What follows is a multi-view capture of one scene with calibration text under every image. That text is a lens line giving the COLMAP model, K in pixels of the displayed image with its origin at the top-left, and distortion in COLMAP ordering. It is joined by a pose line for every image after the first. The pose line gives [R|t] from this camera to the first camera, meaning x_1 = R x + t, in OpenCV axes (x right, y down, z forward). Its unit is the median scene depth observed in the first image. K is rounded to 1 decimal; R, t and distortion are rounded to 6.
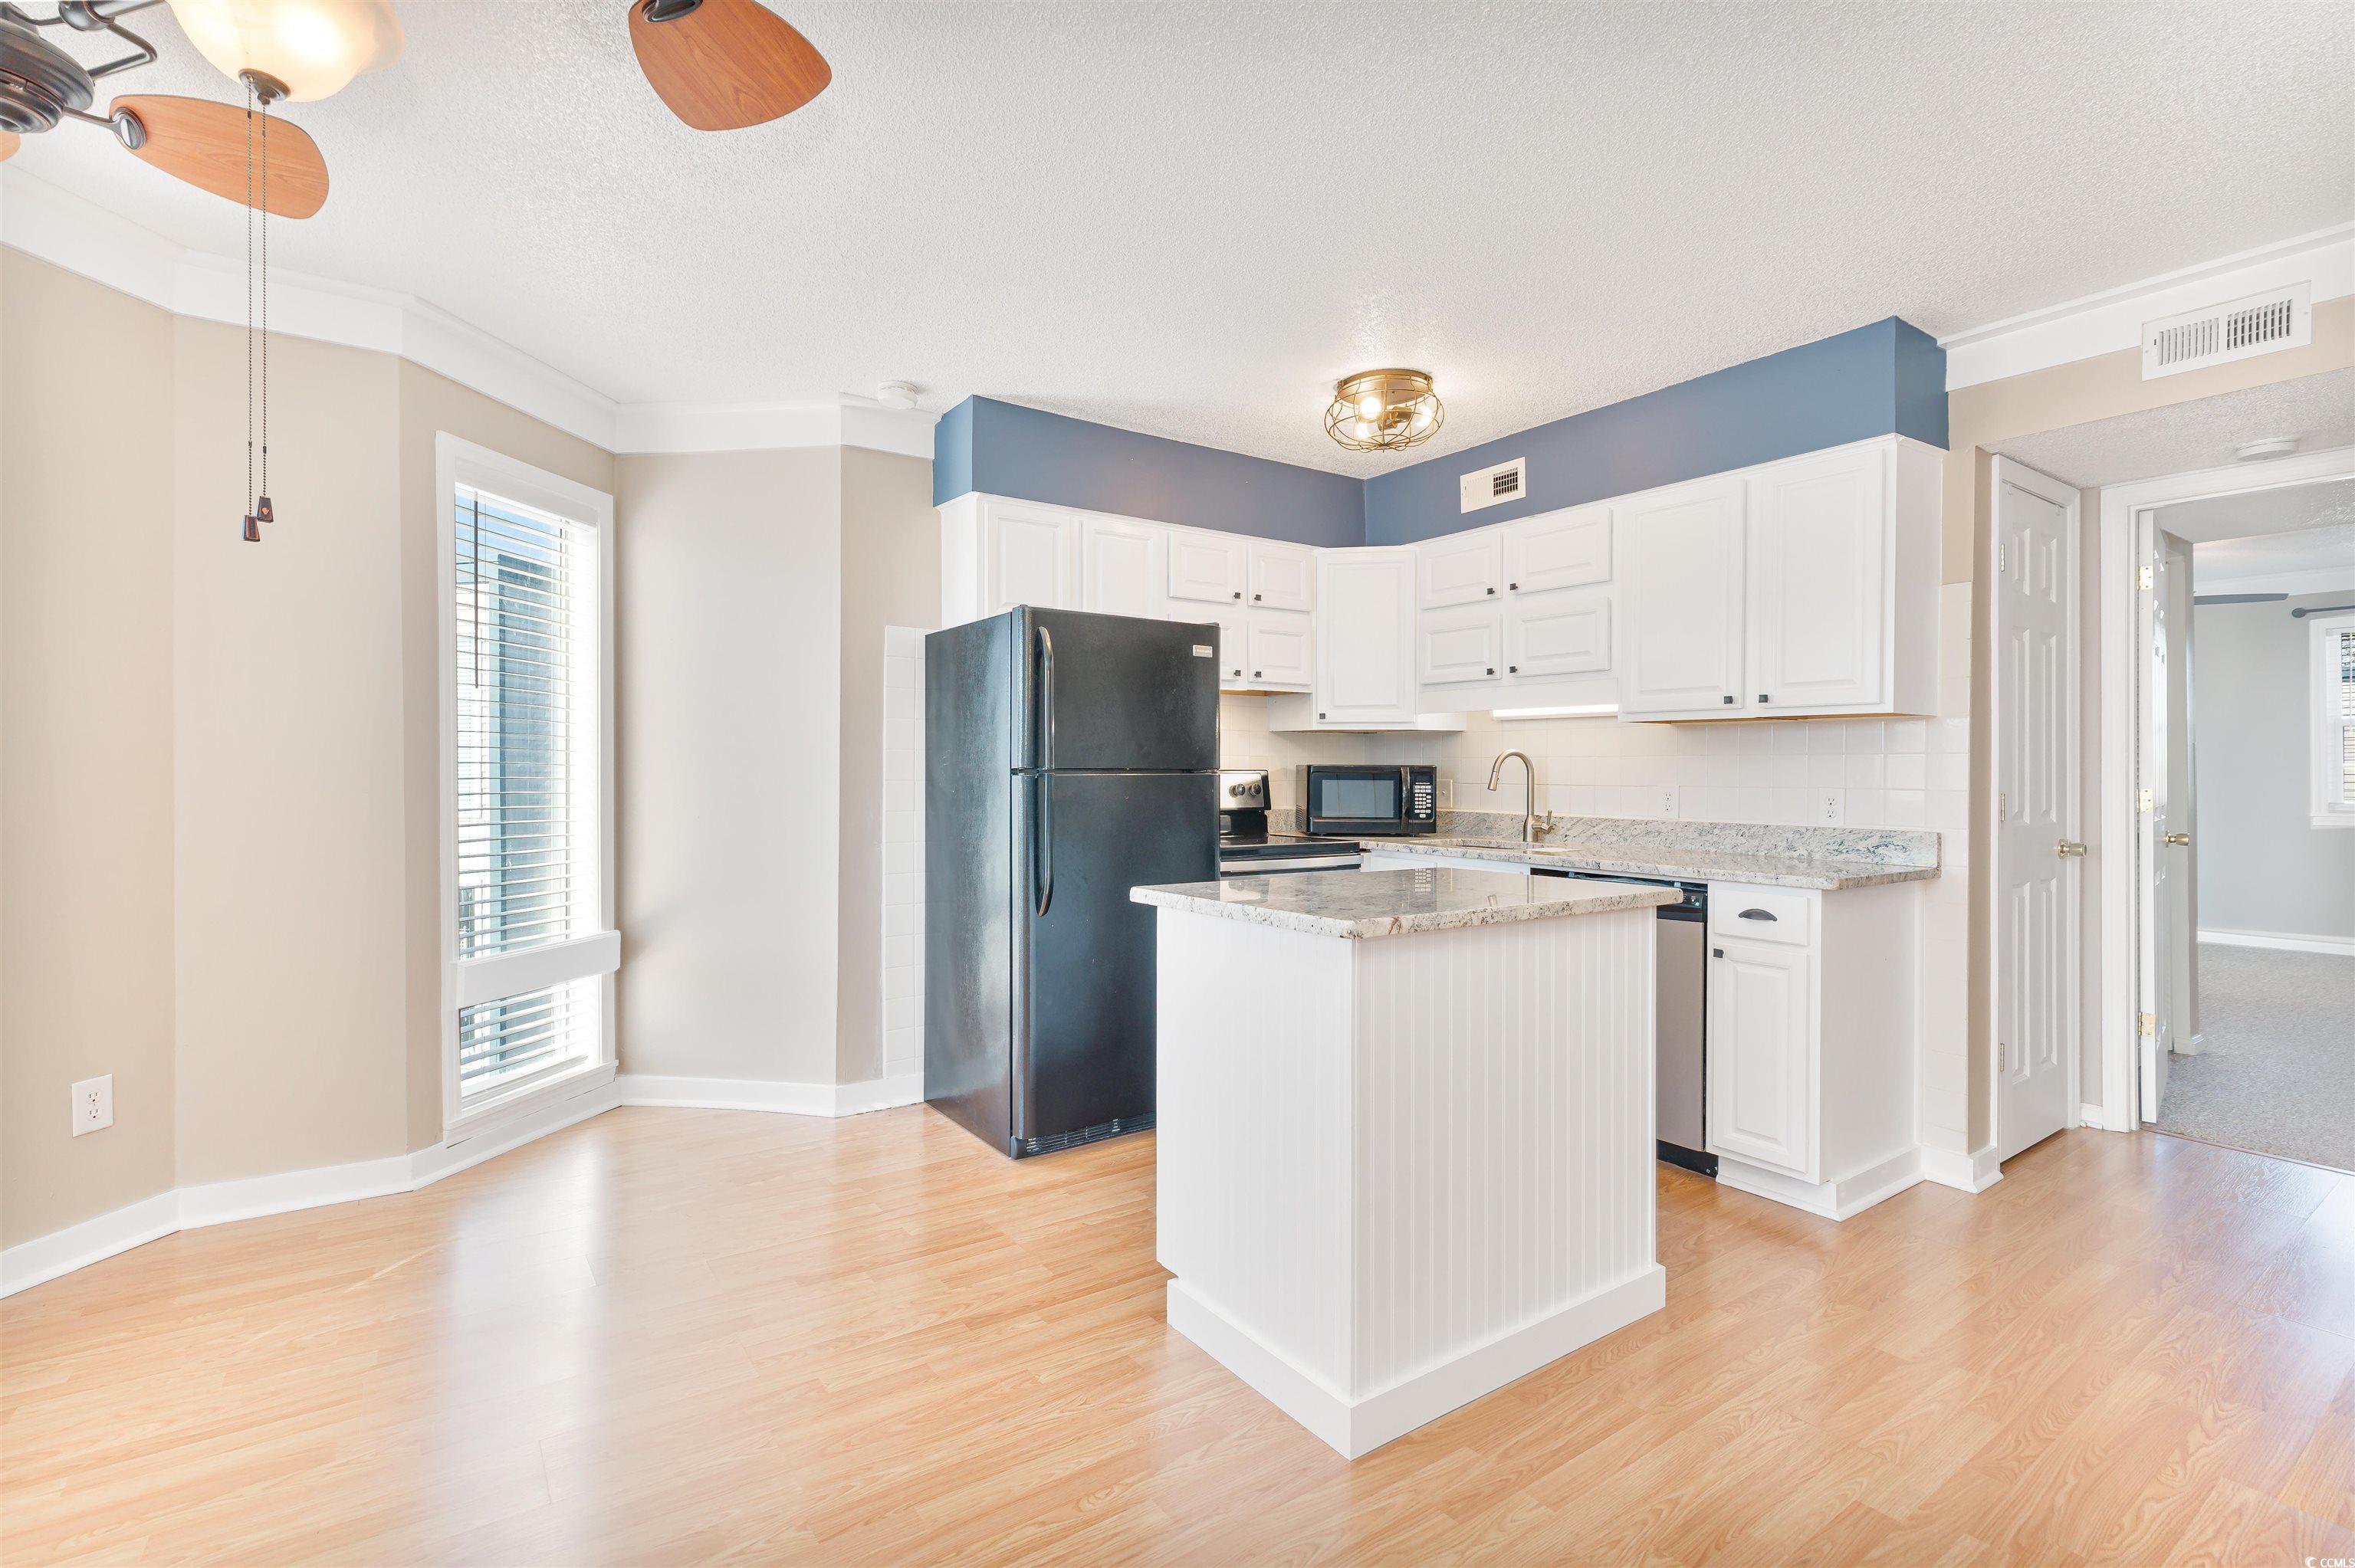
lens RADIAL K [[1067.4, 0, 1178.6], [0, 1067.4, 772.6], [0, 0, 1]] dist [0.000440, 0.000763]
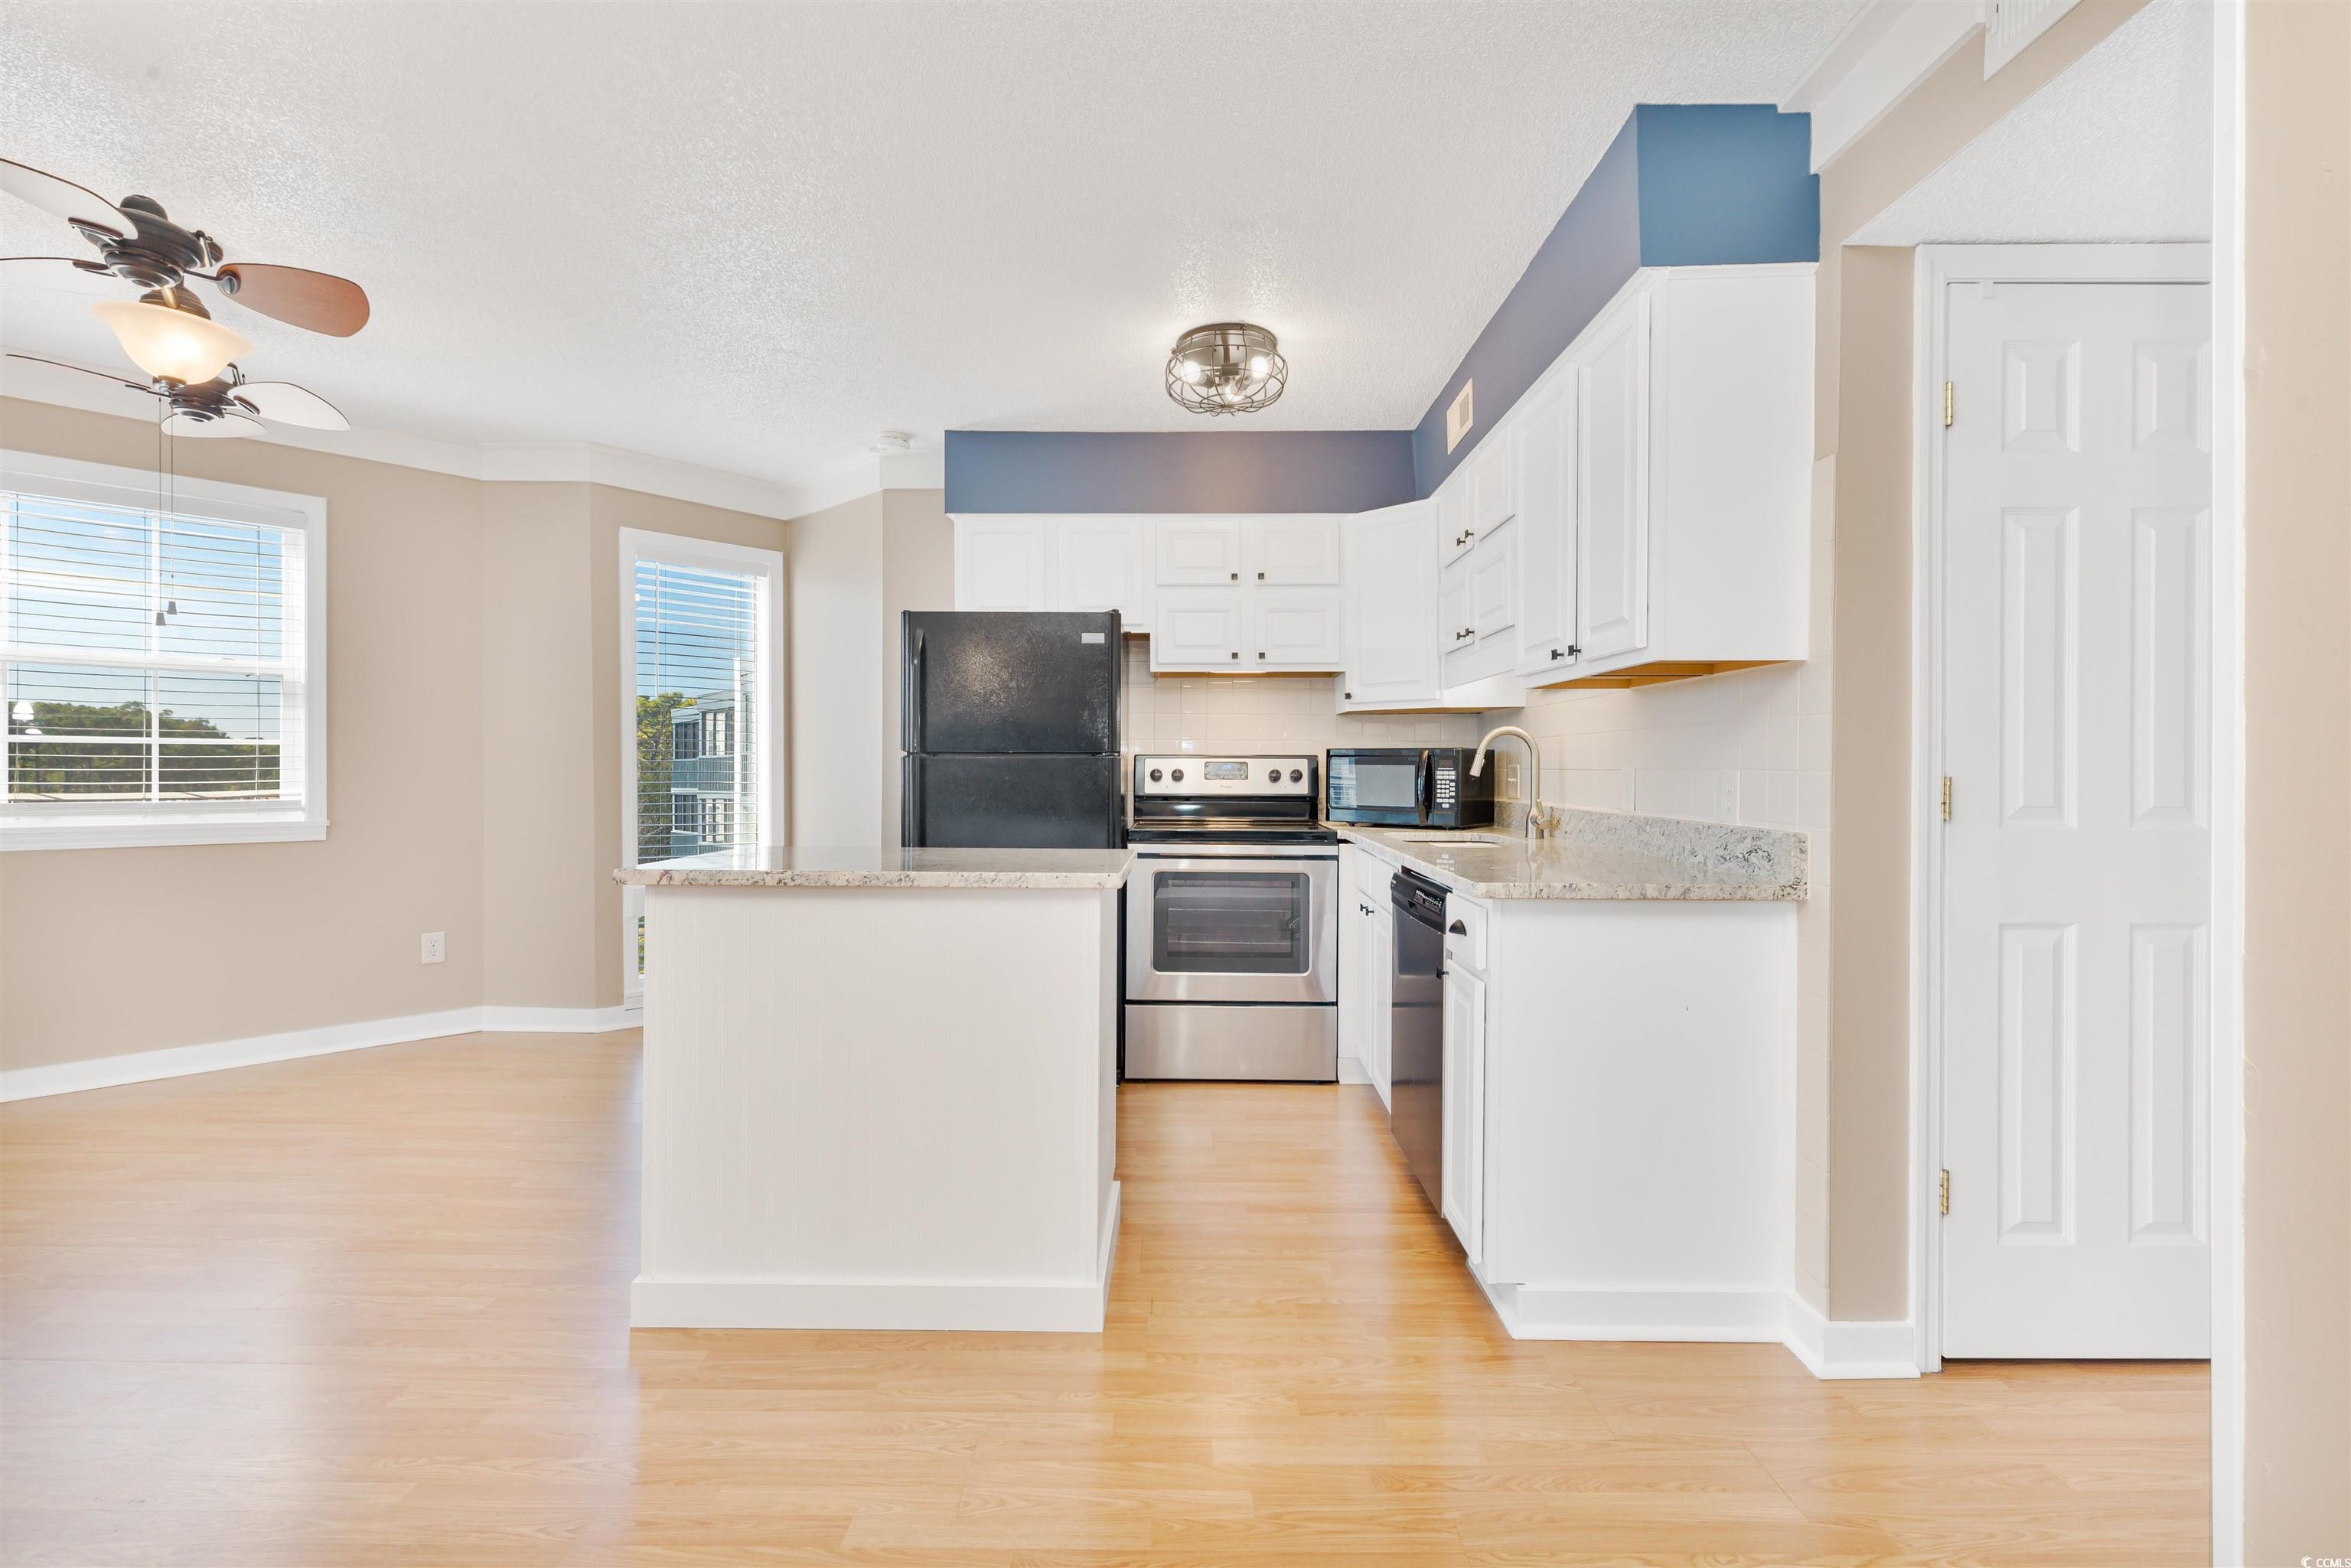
lens RADIAL K [[1065.7, 0, 1180.5], [0, 1065.7, 774.3], [0, 0, 1]] dist [0.000440, 0.000763]
pose [[0.818237, 0.003336, -0.574871, 0.705456], [-0.001889, 0.999993, 0.003114, 0.015850], [0.574878, -0.001462, 0.818238, 0.205025]]
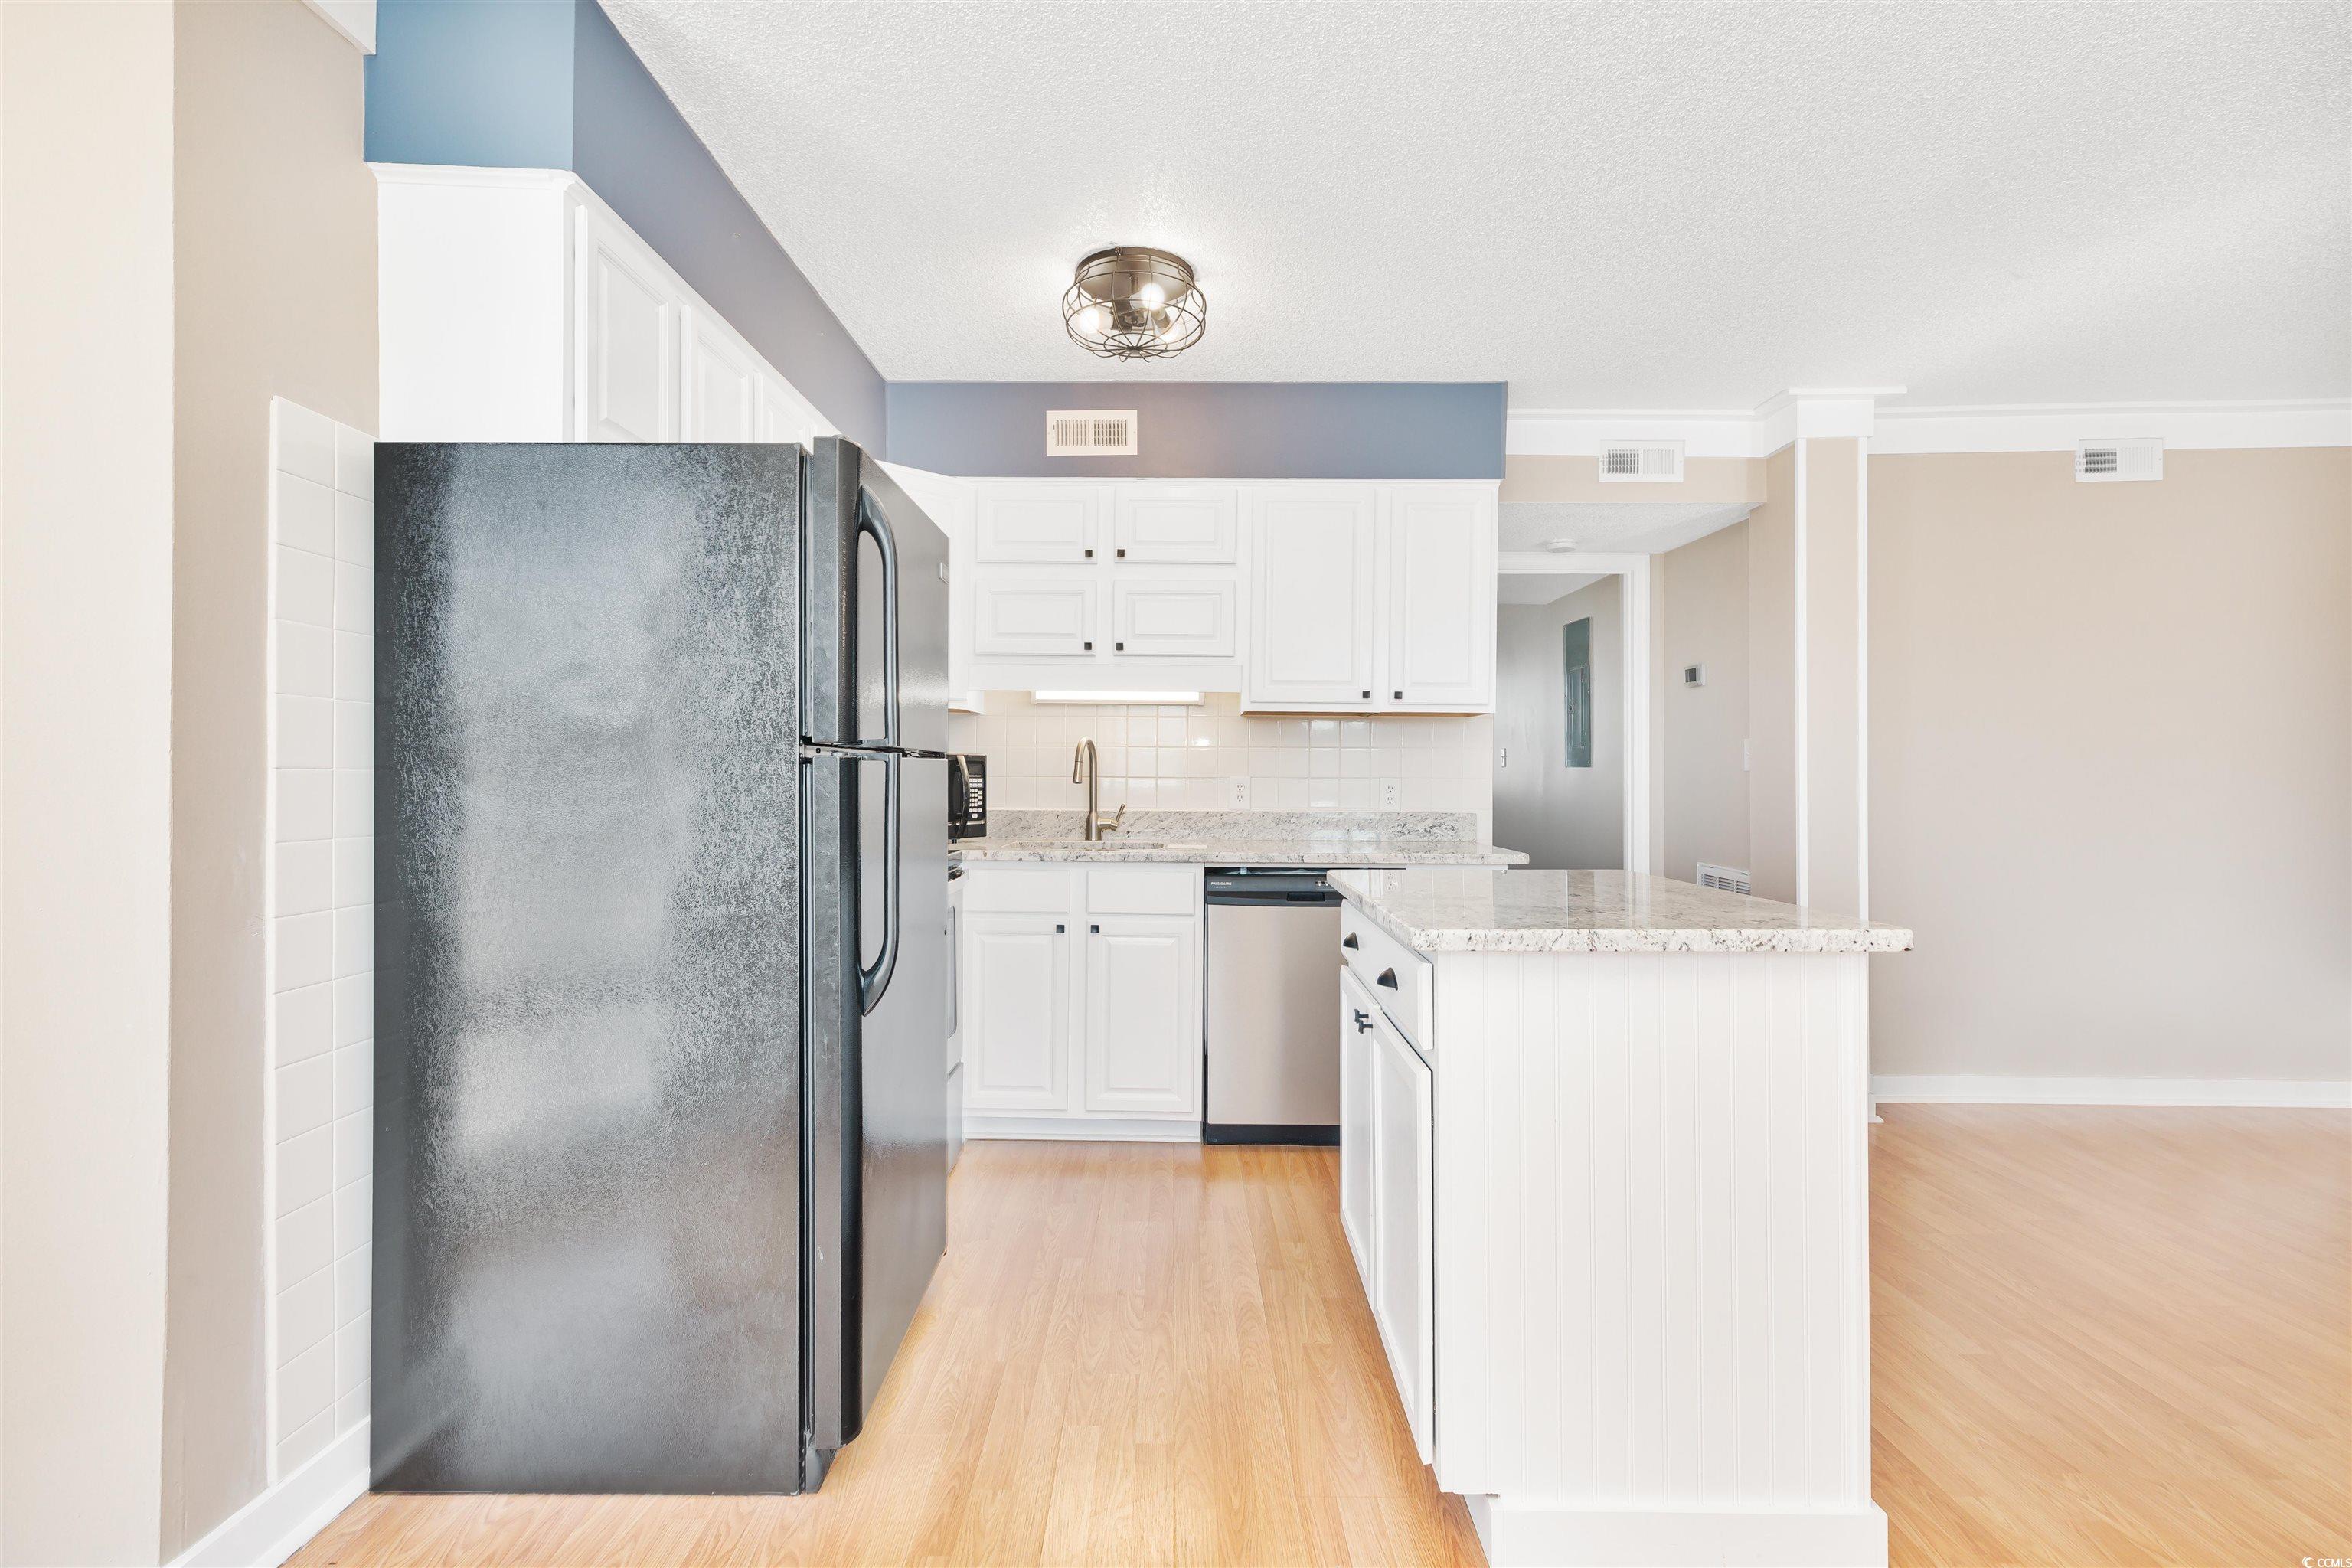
lens RADIAL K [[1066.2, 0, 1146.7], [0, 1066.2, 775.1], [0, 0, 1]] dist [0.000440, 0.000763]
pose [[0.589452, -0.002470, 0.807800, -0.450779], [-0.003208, 0.999980, 0.005398, 0.006186], [-0.807797, -0.005773, 0.589432, 0.528529]]
